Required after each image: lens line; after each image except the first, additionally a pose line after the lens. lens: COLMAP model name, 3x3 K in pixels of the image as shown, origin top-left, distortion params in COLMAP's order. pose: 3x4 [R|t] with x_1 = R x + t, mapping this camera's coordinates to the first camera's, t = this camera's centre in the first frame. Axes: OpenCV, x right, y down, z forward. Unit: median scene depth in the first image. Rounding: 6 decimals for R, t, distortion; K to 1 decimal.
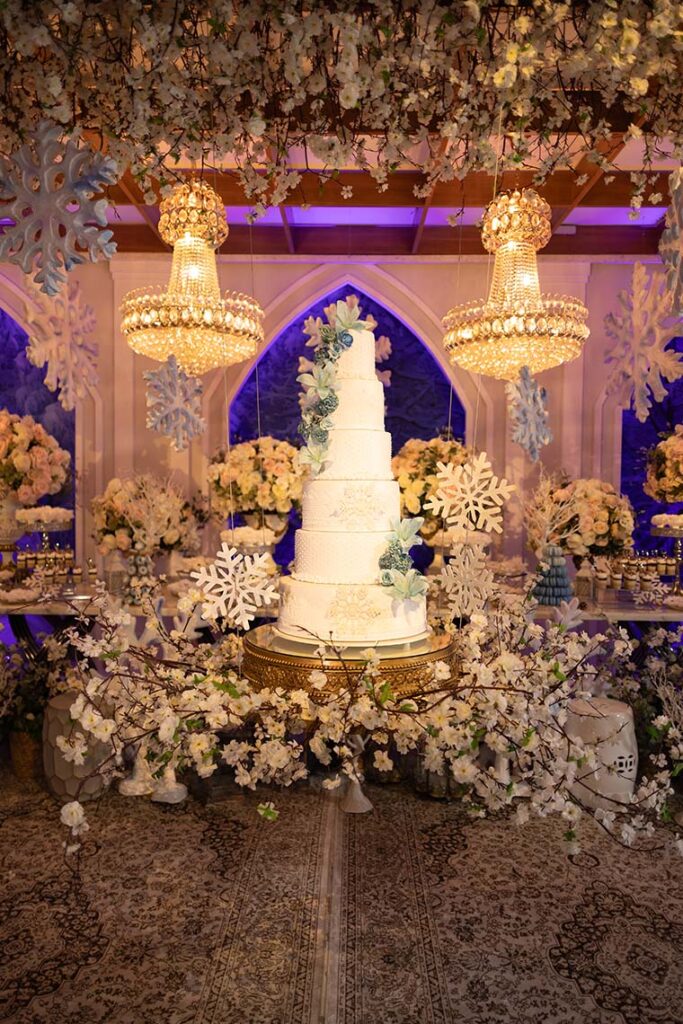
lens RADIAL K [[728.9, 0, 357.0], [0, 728.9, 516.4], [0, 0, 1]] dist [0.068562, 0.000352]
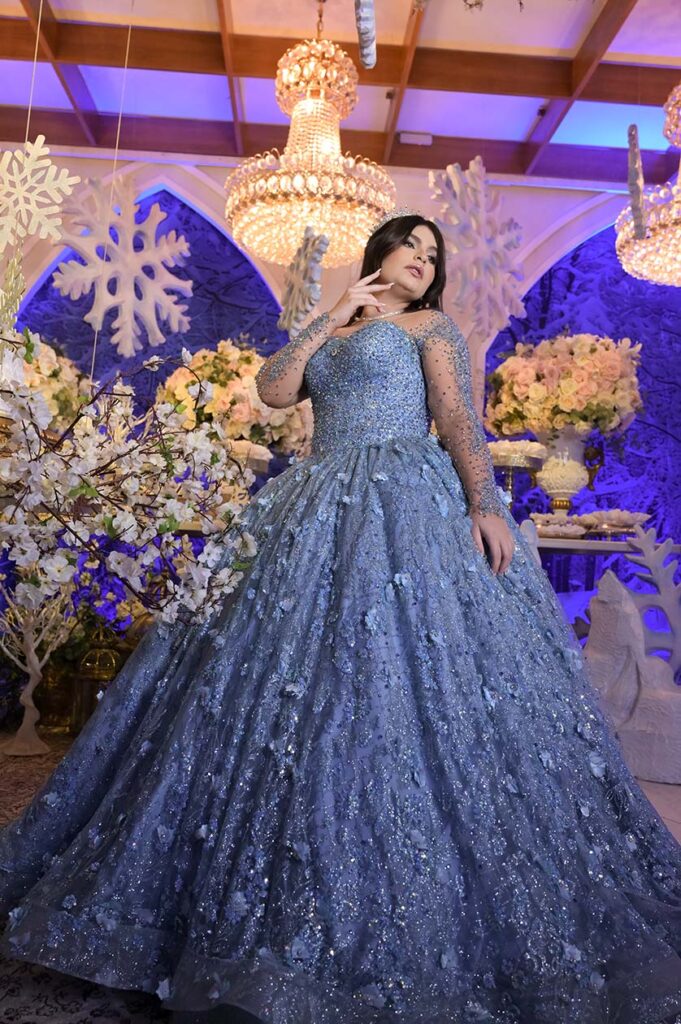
lens RADIAL K [[847.1, 0, 341.6], [0, 847.1, 527.8], [0, 0, 1]] dist [0.048416, 0.002729]
pose [[0.998833, 0.032768, 0.035484, 0.410809], [-0.029799, 0.996254, -0.081175, 0.334265], [-0.038011, 0.080023, 0.996068, 0.126256]]
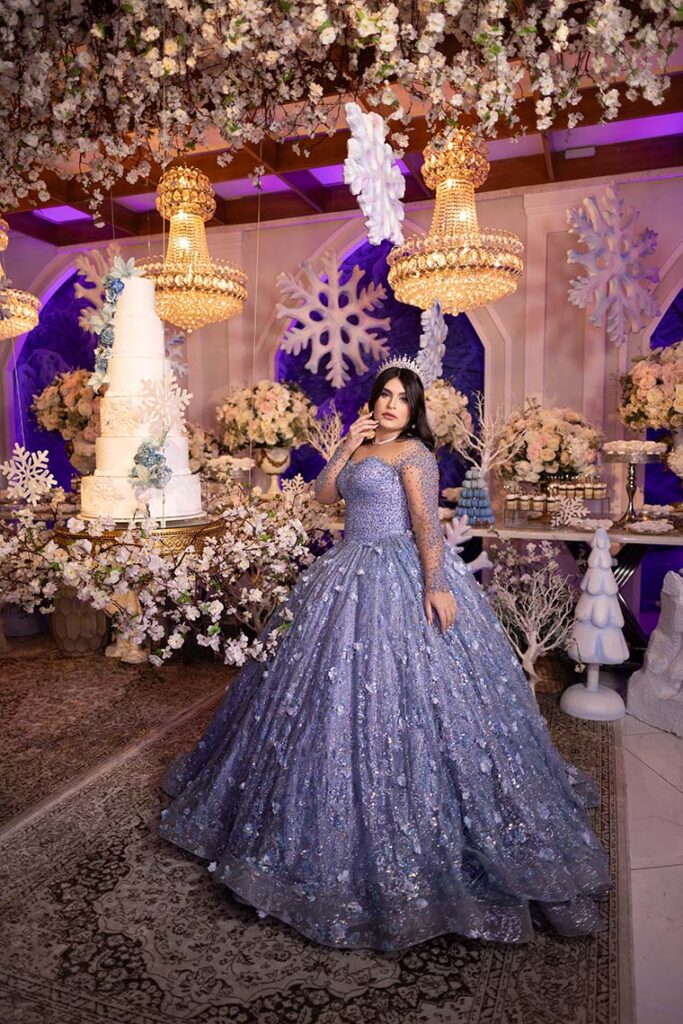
lens RADIAL K [[728.9, 0, 357.0], [0, 728.9, 516.4], [0, 0, 1]] dist [0.068562, 0.000352]
pose [[0.938653, 0.017264, -0.344430, 0.821147], [0.000066, 0.998737, 0.050241, 0.094083], [0.344863, -0.047182, 0.937467, -0.095157]]
